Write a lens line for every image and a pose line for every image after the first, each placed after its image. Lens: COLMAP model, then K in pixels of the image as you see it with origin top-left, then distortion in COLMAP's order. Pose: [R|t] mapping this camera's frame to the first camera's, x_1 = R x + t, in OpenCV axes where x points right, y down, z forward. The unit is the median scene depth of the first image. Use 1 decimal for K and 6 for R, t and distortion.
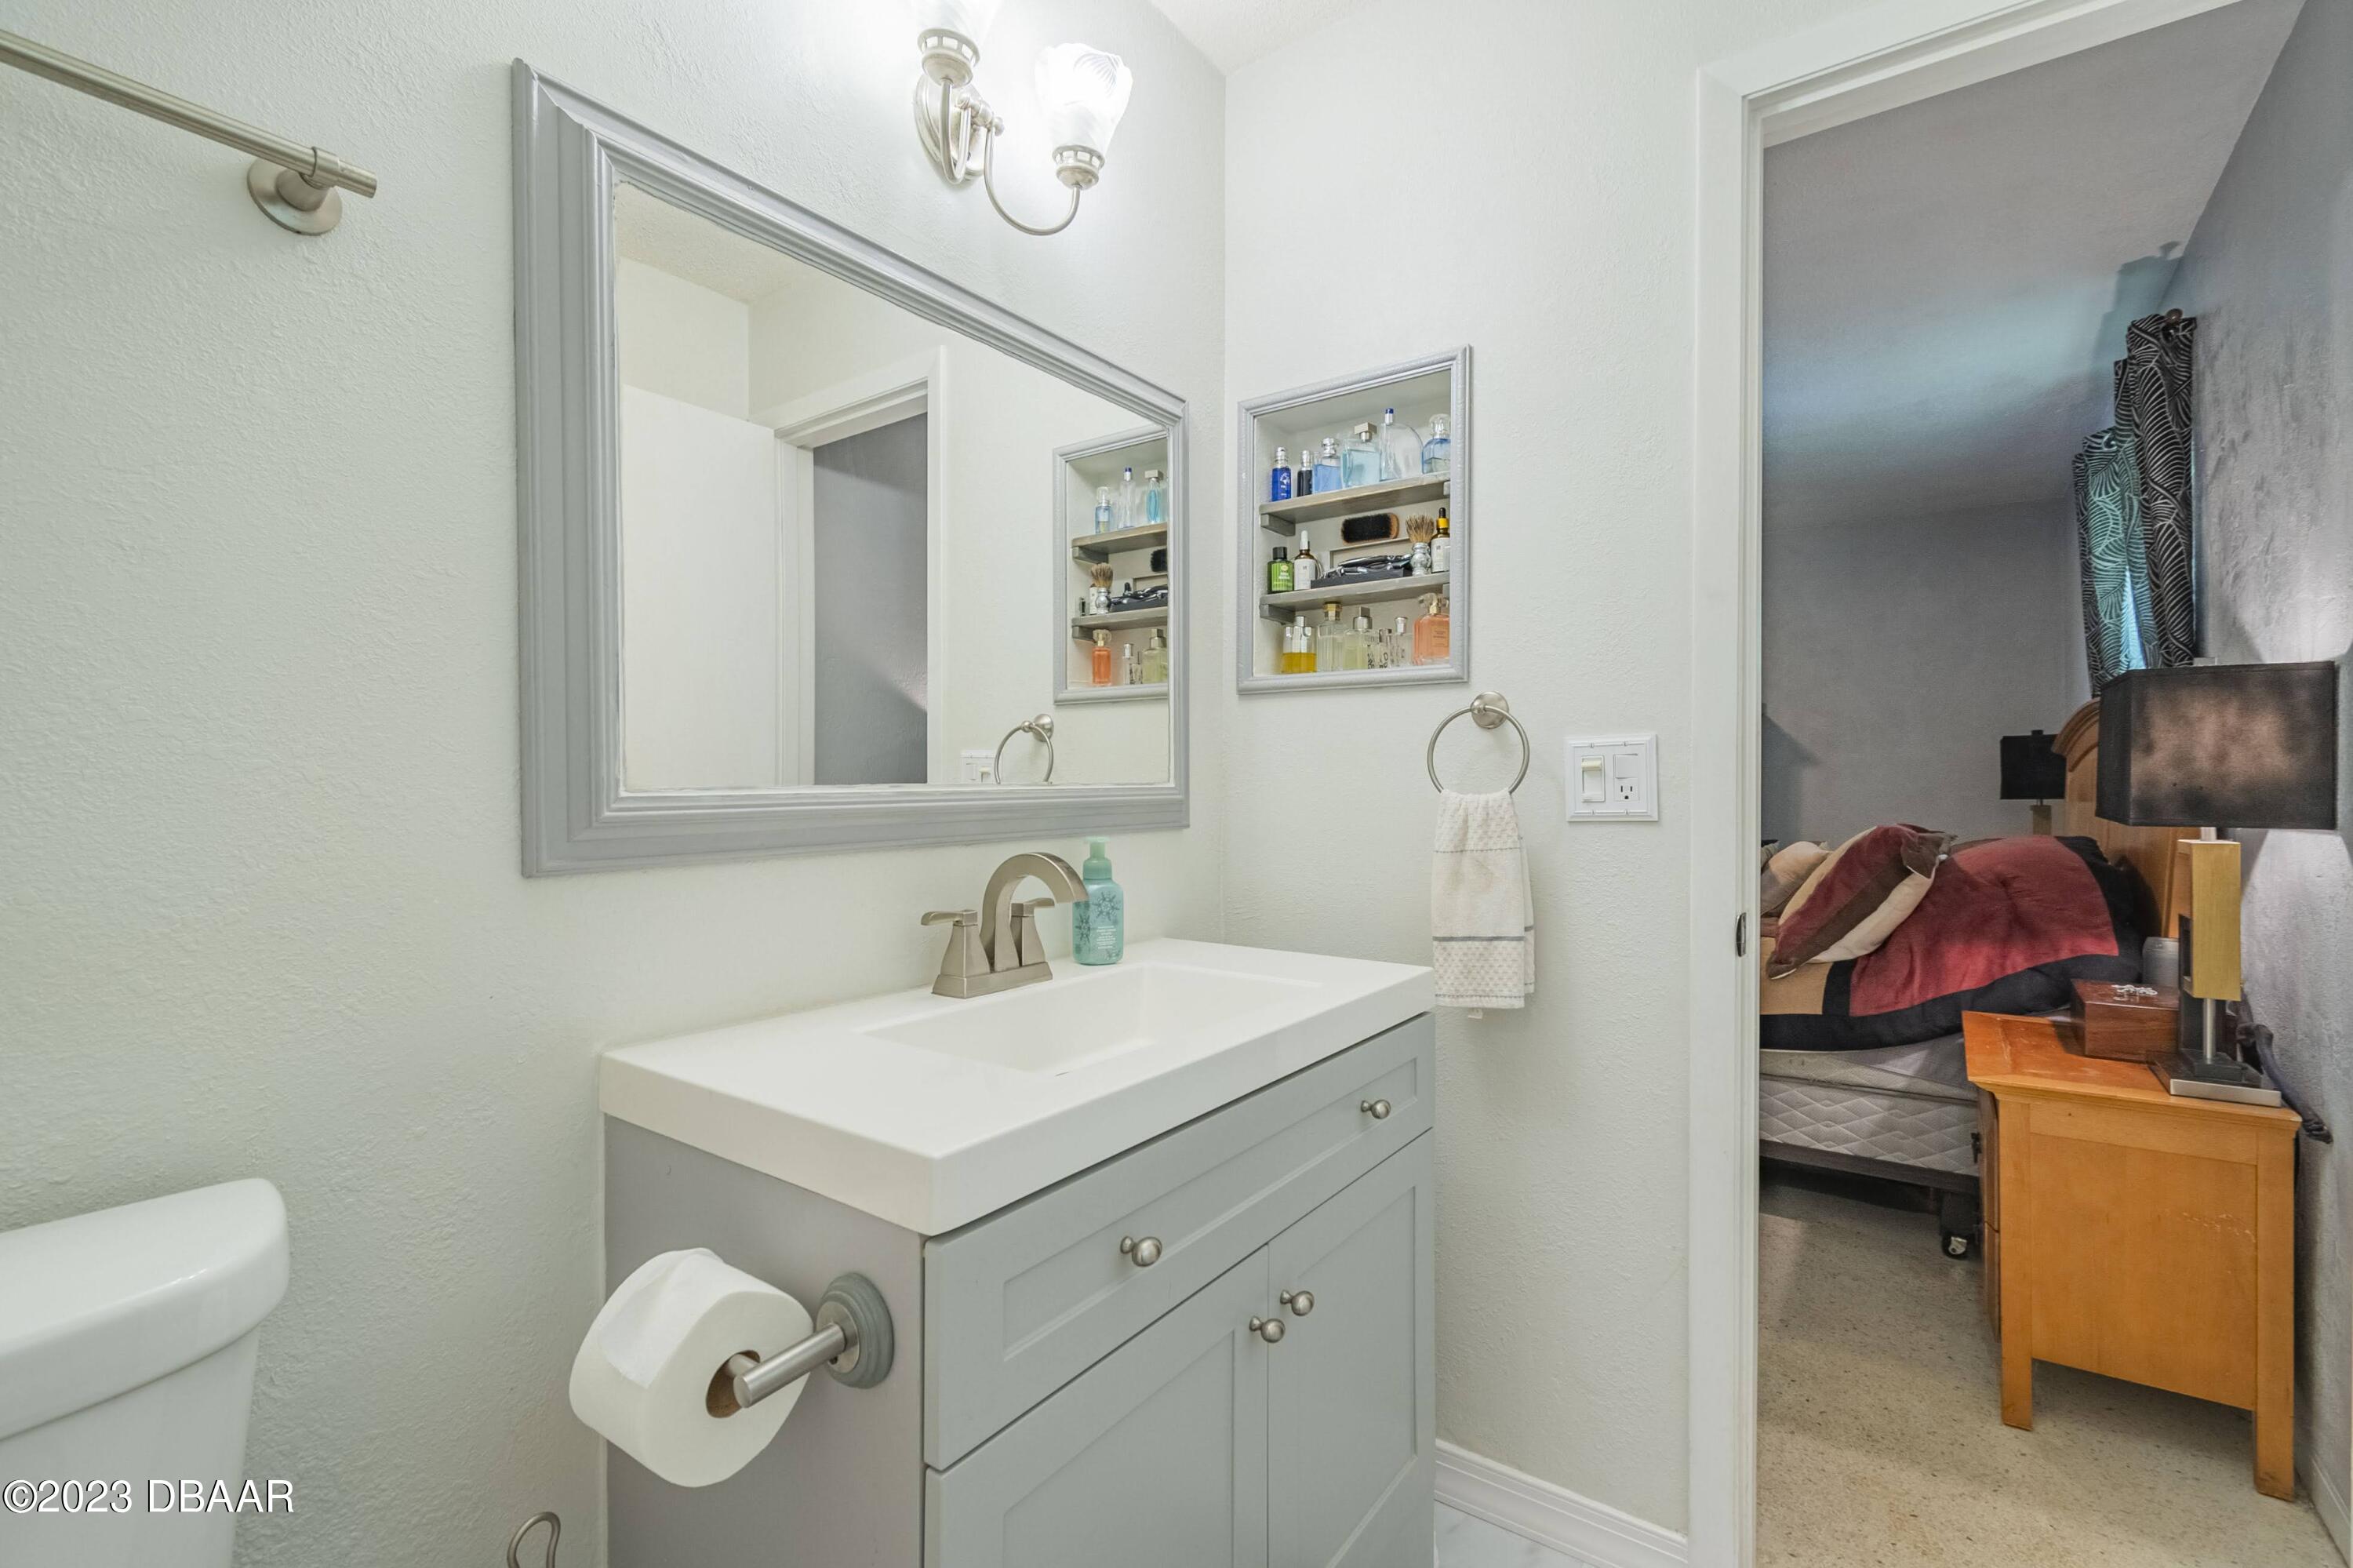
lens RADIAL K [[1044.2, 0, 1176.5], [0, 1044.2, 784.0], [0, 0, 1]] dist [0.000163, -0.000026]
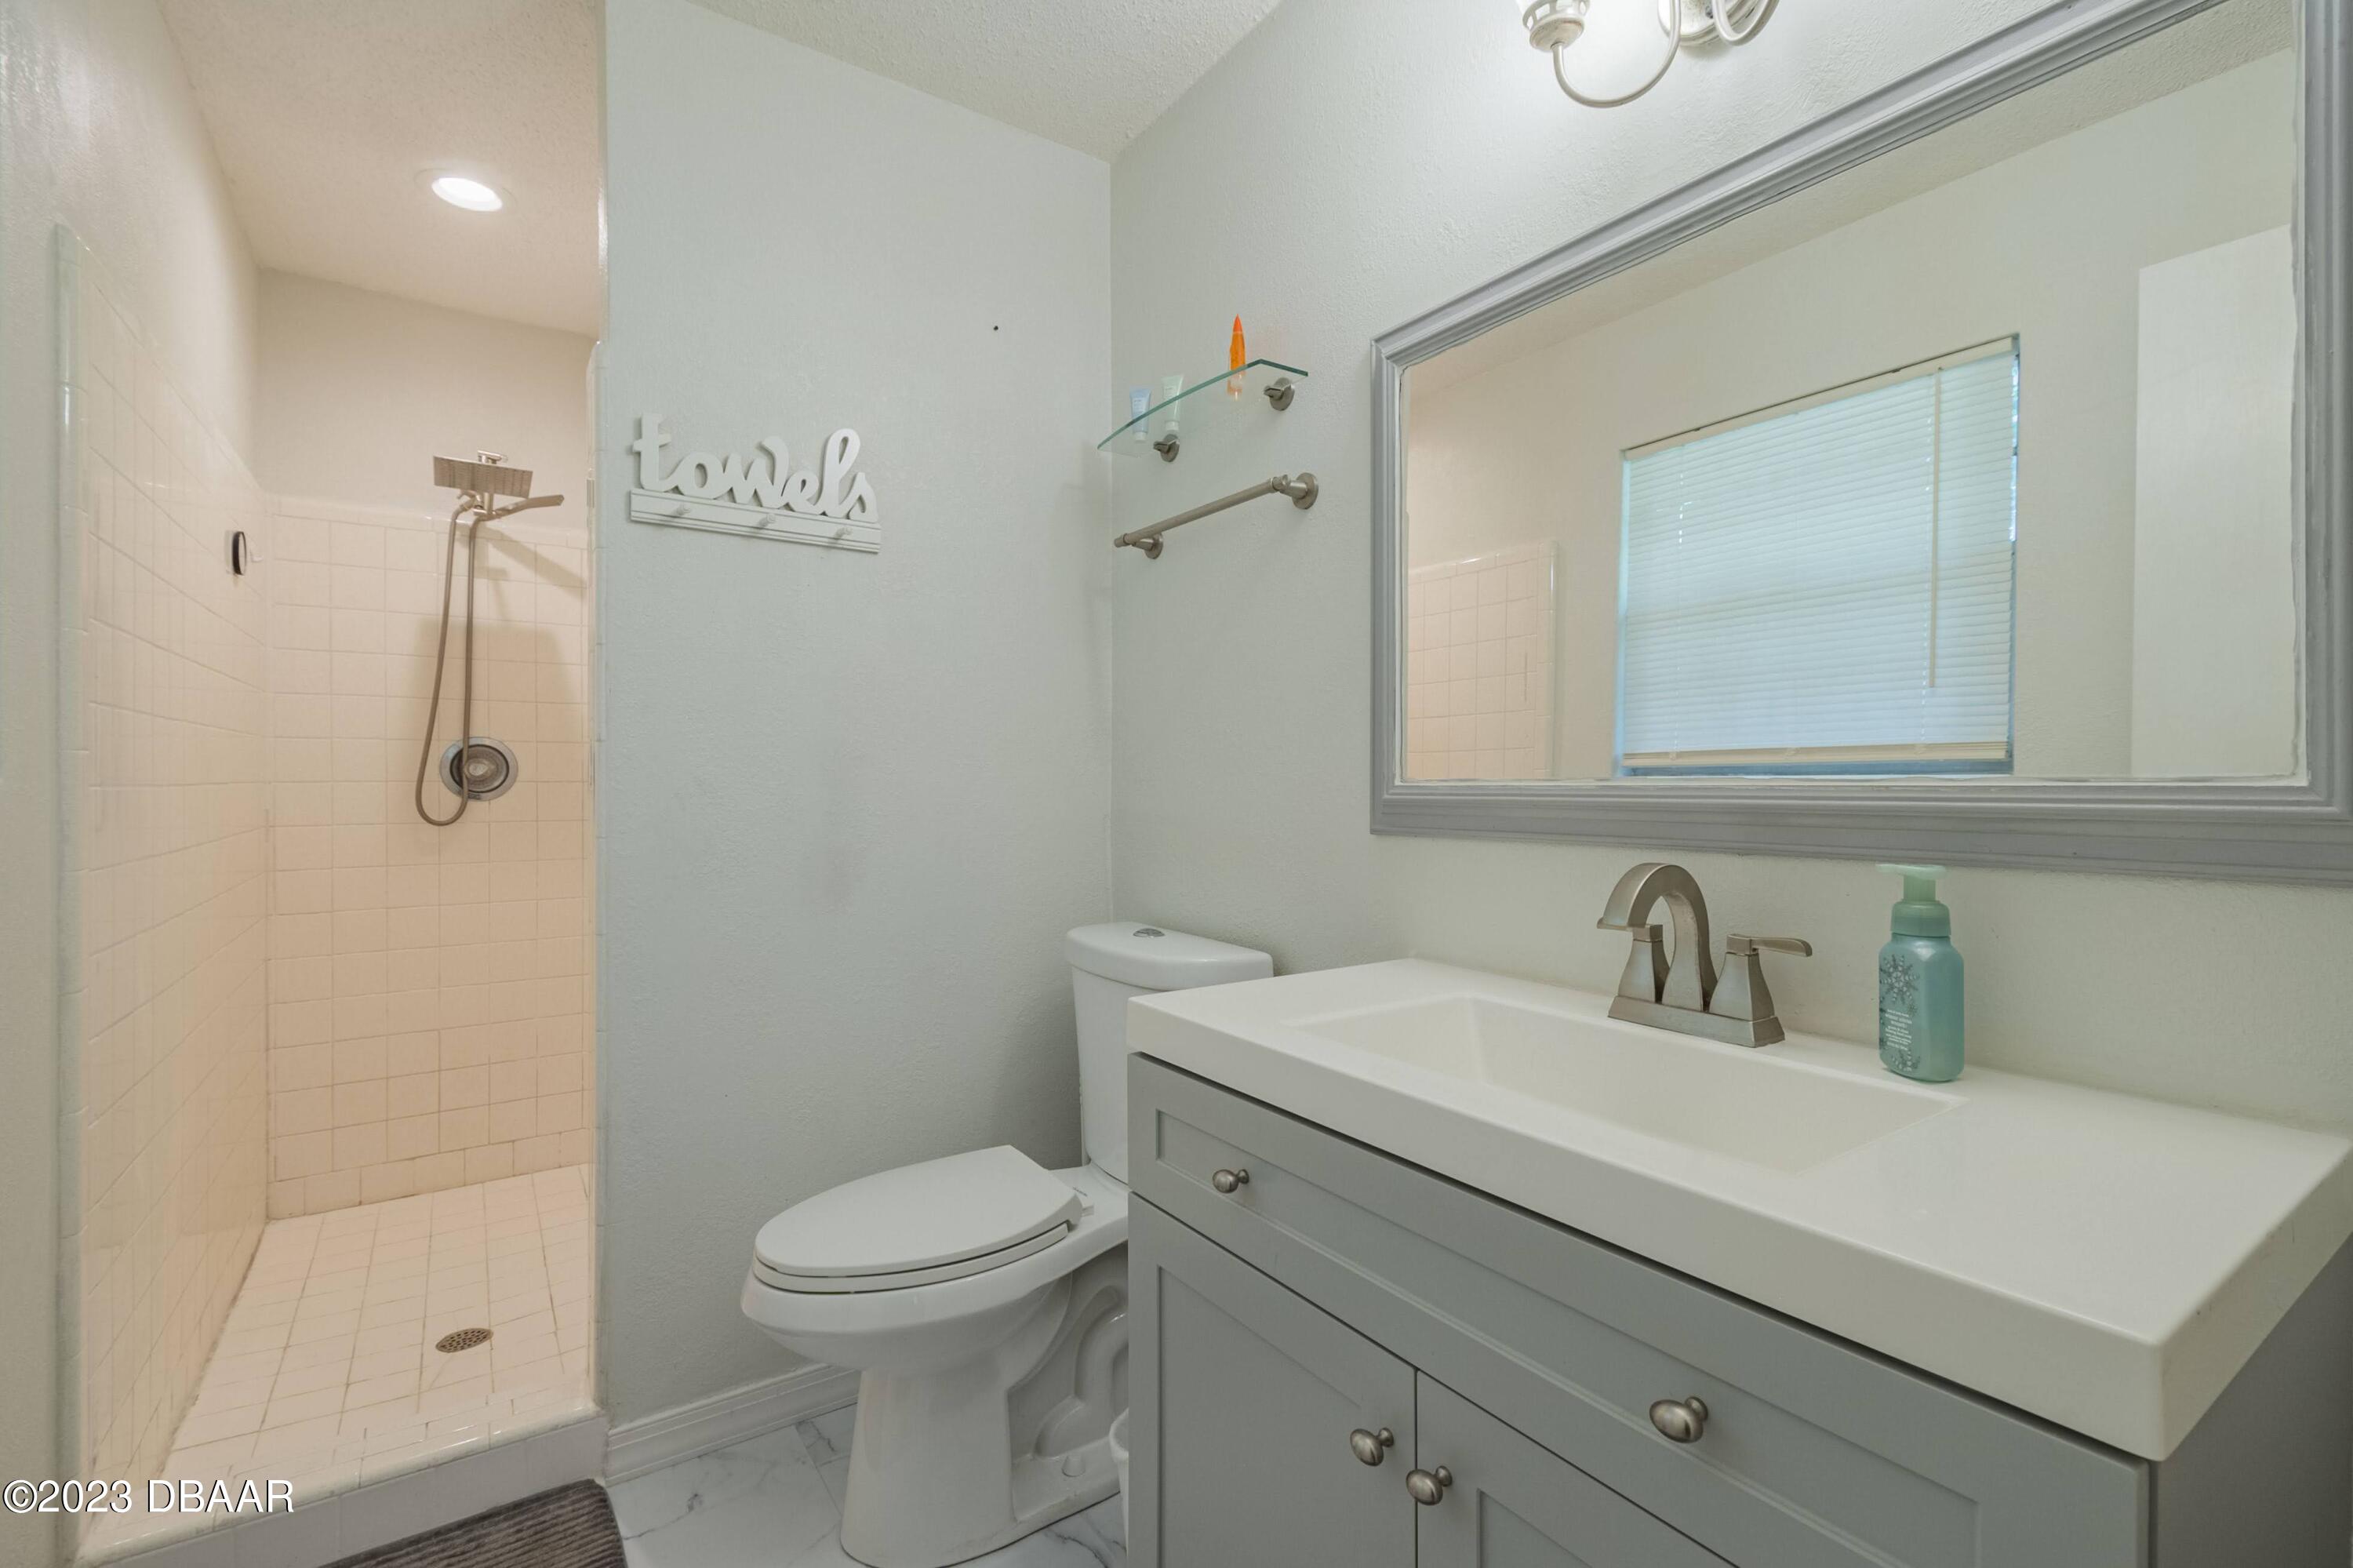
lens RADIAL K [[1044.2, 0, 1176.5], [0, 1044.2, 784.0], [0, 0, 1]] dist [0.000163, -0.000026]
pose [[-0.346743, 0.009414, -0.937913, 0.747416], [-0.002097, 0.999939, 0.010812, -0.004017], [0.937958, 0.005715, -0.346703, 0.932060]]
